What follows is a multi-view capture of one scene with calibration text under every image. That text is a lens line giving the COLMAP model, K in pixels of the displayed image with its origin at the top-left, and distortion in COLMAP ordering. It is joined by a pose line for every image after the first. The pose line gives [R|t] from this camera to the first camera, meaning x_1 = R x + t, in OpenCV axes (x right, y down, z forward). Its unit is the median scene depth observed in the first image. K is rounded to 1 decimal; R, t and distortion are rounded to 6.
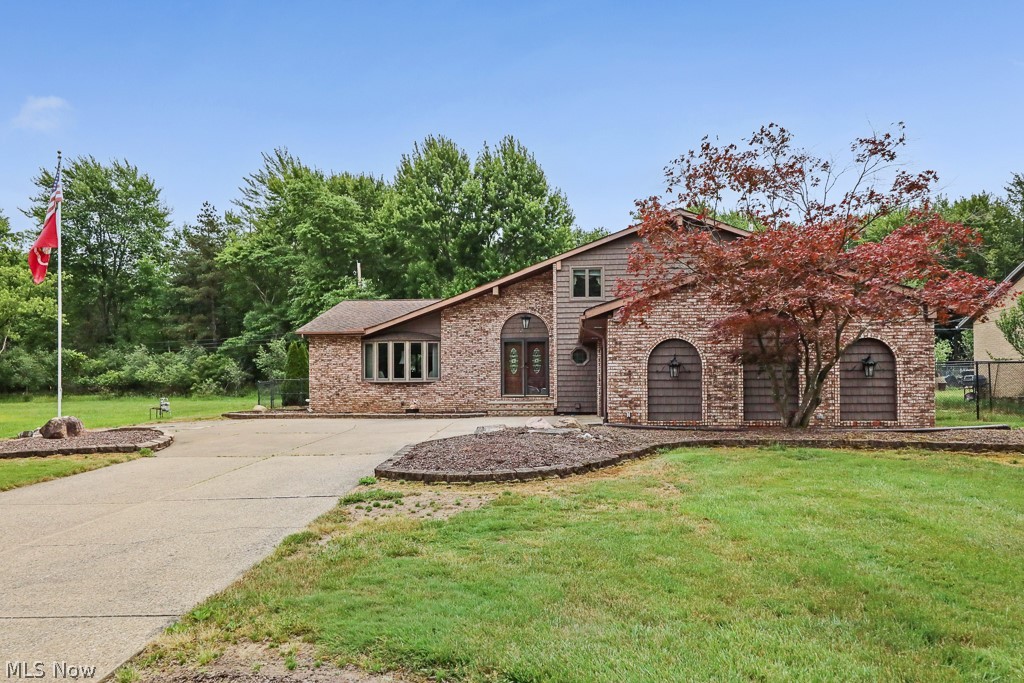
lens RADIAL K [[696.4, 0, 511.9], [0, 696.4, 374.4], [0, 0, 1]] dist [0.004232, 0.001432]
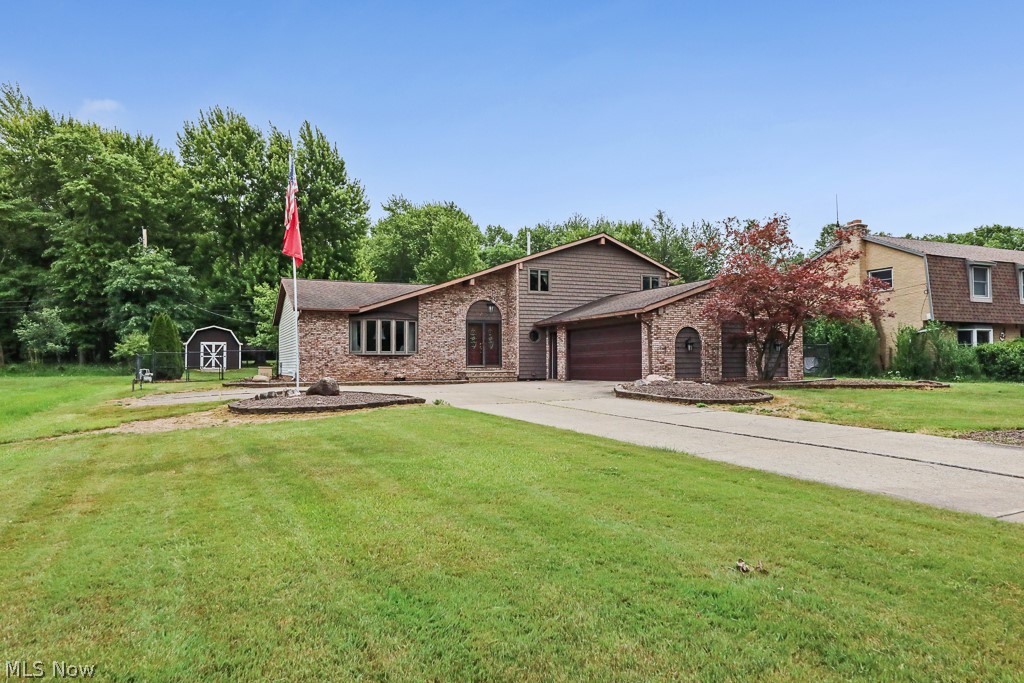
lens RADIAL K [[698.4, 0, 512.0], [0, 698.4, 341.5], [0, 0, 1]] dist [0.003595, 0.000344]
pose [[0.865143, 0.018624, 0.501179, -0.563172], [-0.008842, 0.999721, -0.021887, 0.012863], [-0.501447, 0.014504, 0.865067, -0.111244]]
